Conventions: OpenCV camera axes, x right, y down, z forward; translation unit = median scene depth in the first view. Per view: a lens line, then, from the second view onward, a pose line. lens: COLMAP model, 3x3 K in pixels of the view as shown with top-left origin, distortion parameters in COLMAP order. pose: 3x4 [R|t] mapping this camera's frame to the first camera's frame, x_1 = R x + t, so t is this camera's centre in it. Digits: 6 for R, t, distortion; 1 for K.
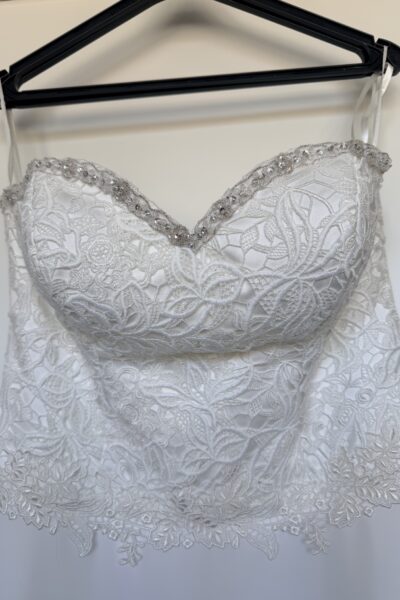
lens RADIAL K [[424.9, 0, 200.0], [0, 424.9, 300.0], [0, 0, 1]] dist [0.038052, -0.002226]
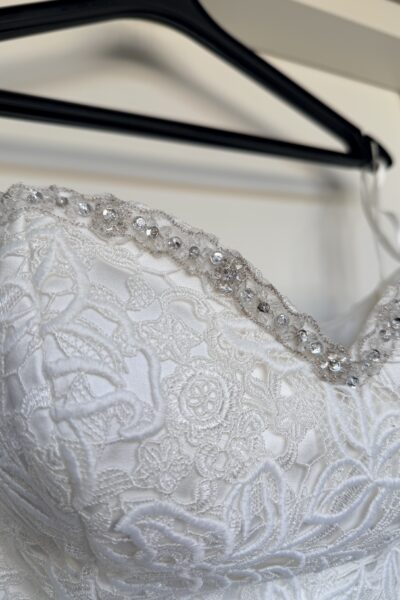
lens RADIAL K [[424.9, 0, 200.0], [0, 424.9, 300.0], [0, 0, 1]] dist [0.038052, -0.002226]
pose [[0.892398, 0.069010, 0.445941, -0.446182], [0.007019, 0.985994, -0.166631, -0.138930], [-0.451195, 0.151831, 0.879415, 0.570270]]
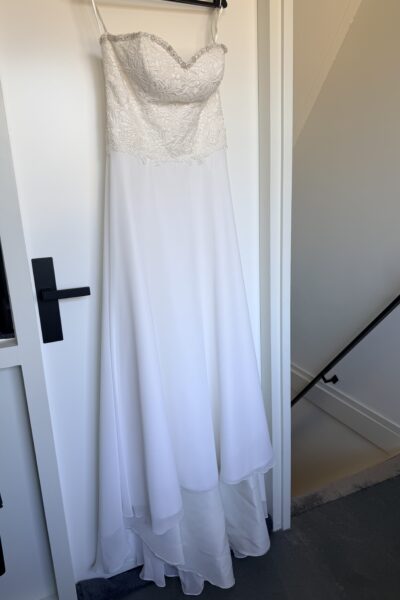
lens RADIAL K [[402.9, 0, 200.0], [0, 402.9, 300.0], [0, 0, 1]] dist [-0.001521, -0.002052]
pose [[0.845625, -0.155323, 0.510679, -2.080907], [-0.069207, 0.916748, 0.393426, 0.347490], [-0.529272, -0.368033, 0.764475, -2.605916]]
